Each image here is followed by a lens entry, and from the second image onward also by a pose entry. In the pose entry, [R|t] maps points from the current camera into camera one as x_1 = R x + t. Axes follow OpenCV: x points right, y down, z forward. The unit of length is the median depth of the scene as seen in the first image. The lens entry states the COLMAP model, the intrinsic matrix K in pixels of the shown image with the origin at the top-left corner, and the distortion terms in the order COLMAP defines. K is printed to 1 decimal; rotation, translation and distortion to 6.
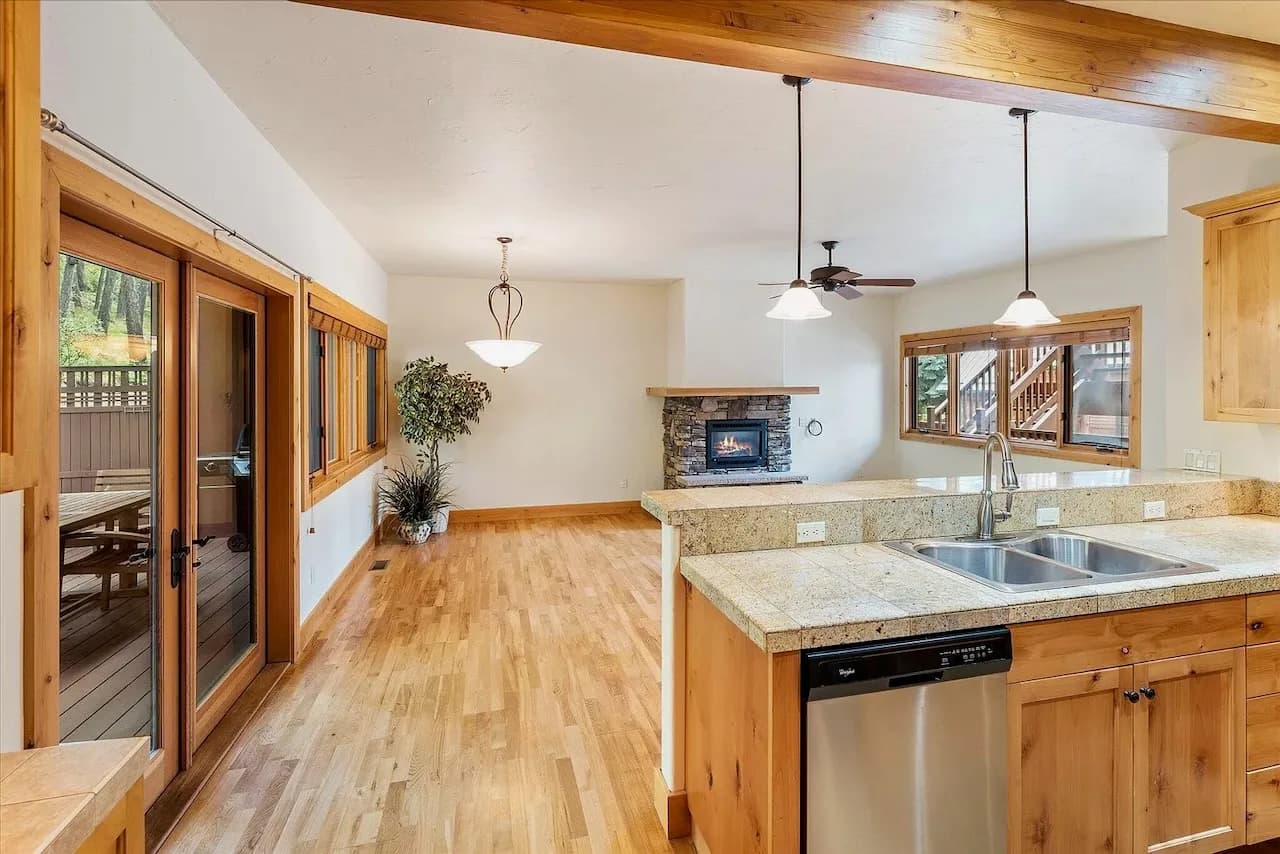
lens RADIAL K [[593.2, 0, 641.5], [0, 593.2, 383.8], [0, 0, 1]] dist [0.000222, 0.000067]
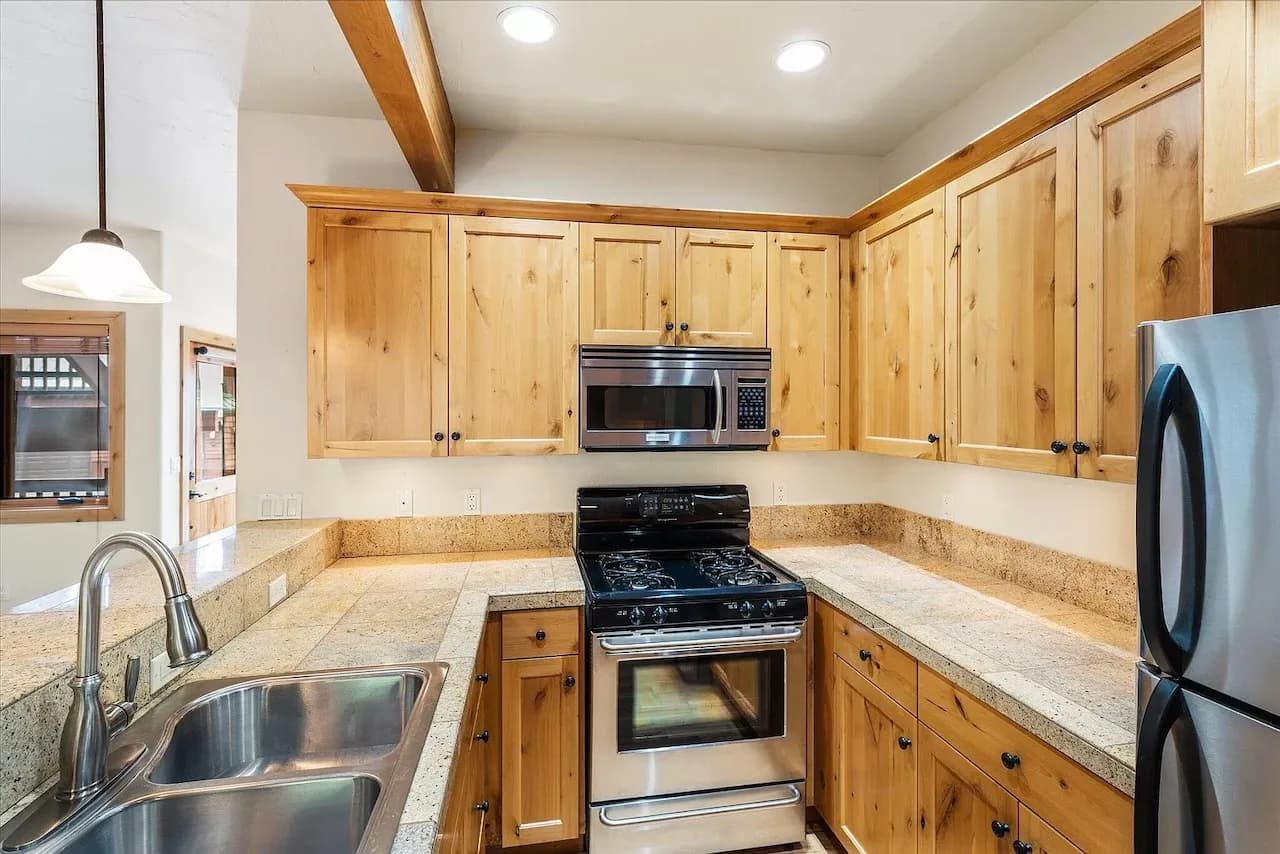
lens RADIAL K [[613.4, 0, 640.8], [0, 613.4, 415.2], [0, 0, 1]] dist [0.010913, -0.000235]
pose [[0.078757, -0.005009, 0.996881, 0.062046], [-0.003319, 0.999981, 0.005287, -0.001004], [-0.996888, -0.003725, 0.078738, 0.194175]]
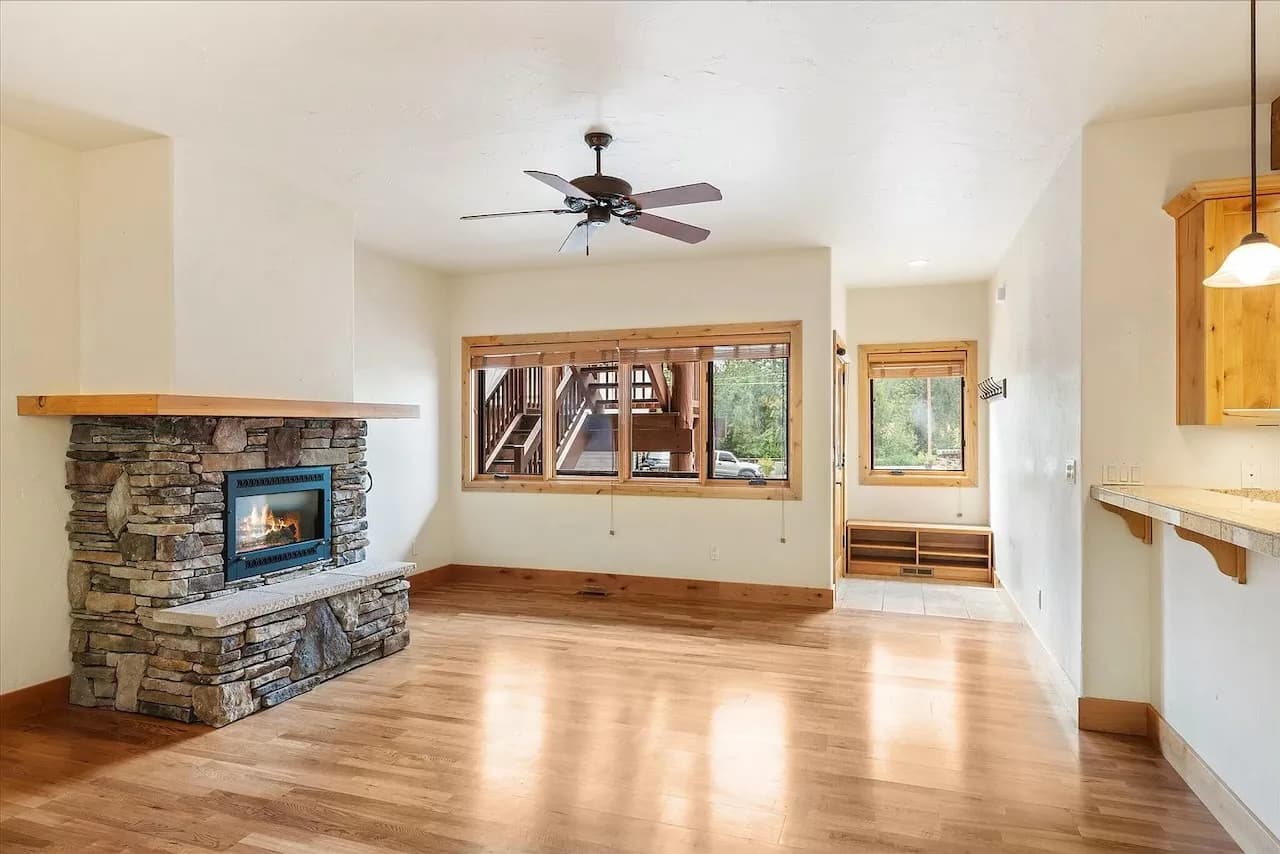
lens RADIAL K [[747.1, 0, 642.0], [0, 747.1, 430.7], [0, 0, 1]] dist [0.002484, 0.000333]
pose [[0.556753, 0.003001, 0.830673, -0.182714], [-0.004076, 0.999991, -0.000881, 0.029901], [-0.830668, -0.002895, 0.556760, 0.429022]]
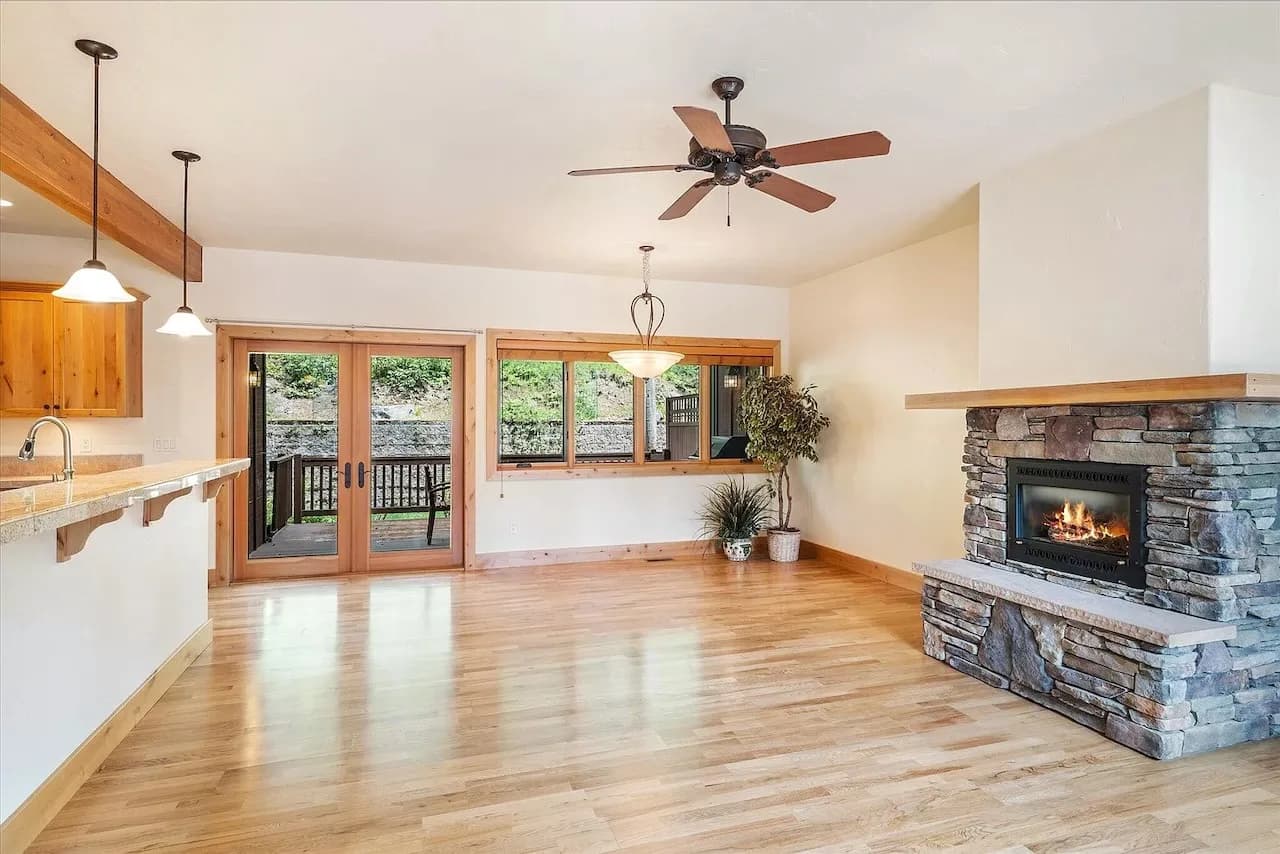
lens RADIAL K [[684.9, 0, 643.0], [0, 684.9, 415.0], [0, 0, 1]] dist [0.001110, -0.000119]
pose [[0.069052, -0.006604, -0.997591, 0.651899], [0.003962, 0.999972, -0.006346, 0.029044], [0.997605, -0.003514, 0.069076, 0.665560]]
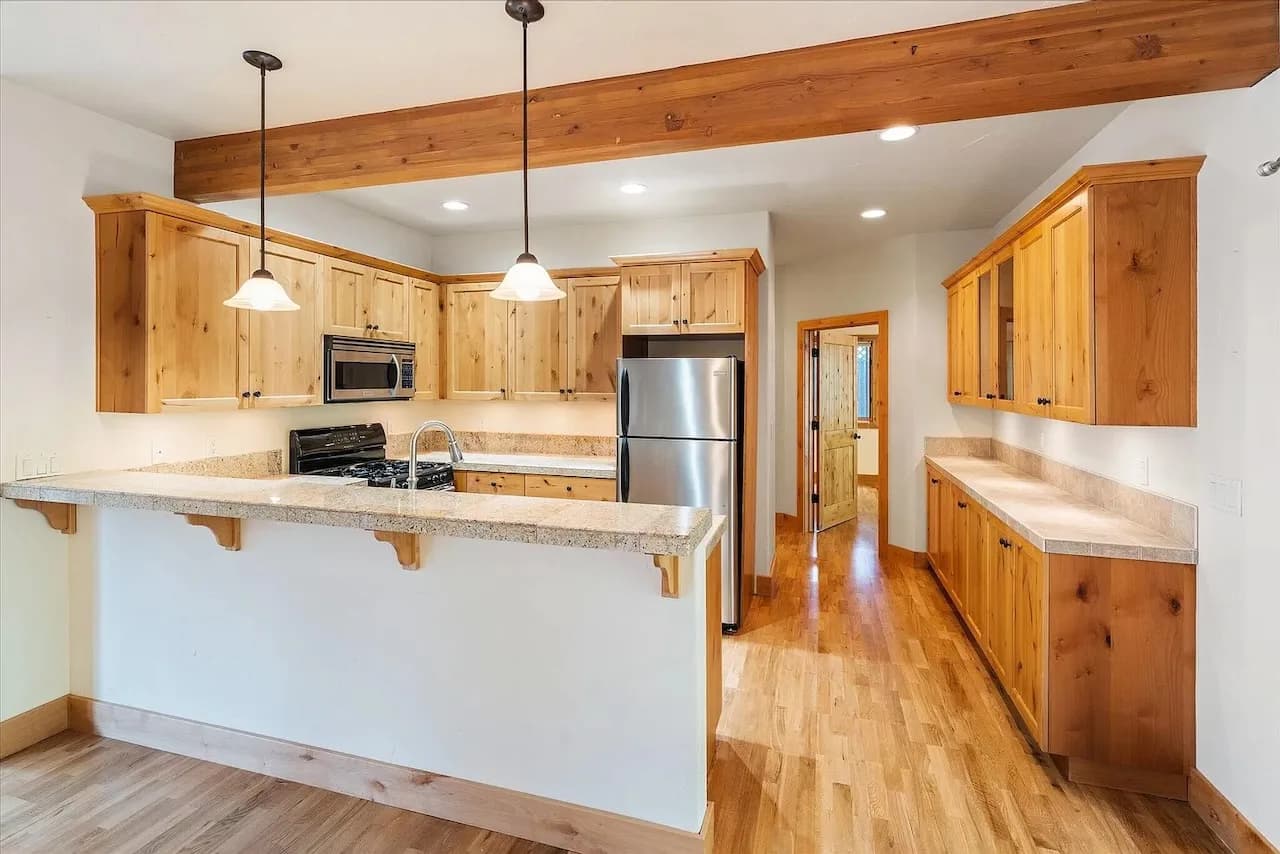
lens RADIAL K [[593.2, 0, 641.5], [0, 593.2, 383.8], [0, 0, 1]] dist [0.000222, 0.000067]
pose [[-0.851936, -0.004417, 0.523628, -0.107392], [-0.004330, 0.999990, 0.001390, 0.002431], [-0.523628, -0.001083, -0.851946, 0.561739]]
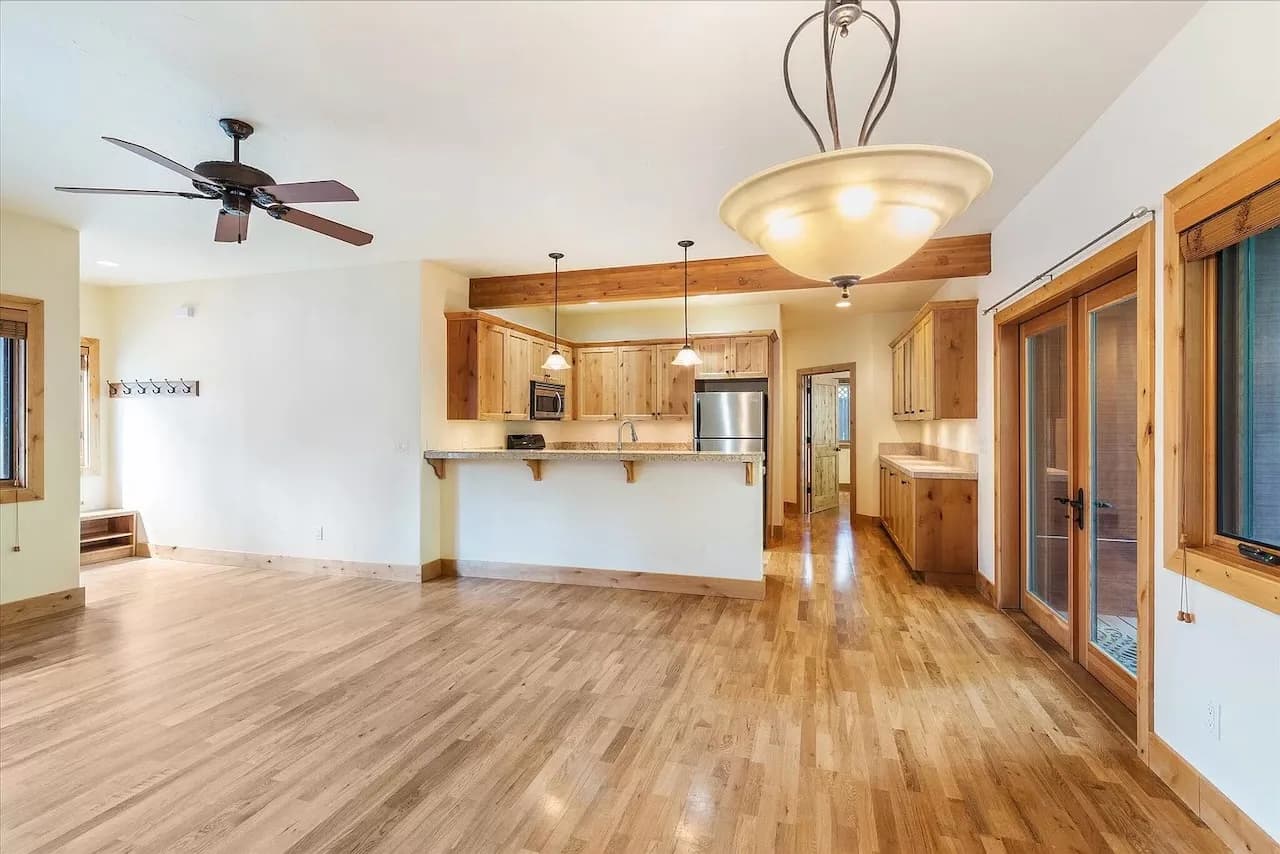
lens RADIAL K [[576.4, 0, 640.5], [0, 576.4, 433.0], [0, 0, 1]] dist [0.000848, 0.000047]
pose [[-0.851581, -0.004736, 0.524202, -0.213780], [0.002316, 0.999915, 0.012796, 0.032483], [-0.524219, 0.012111, -0.851498, 0.944214]]
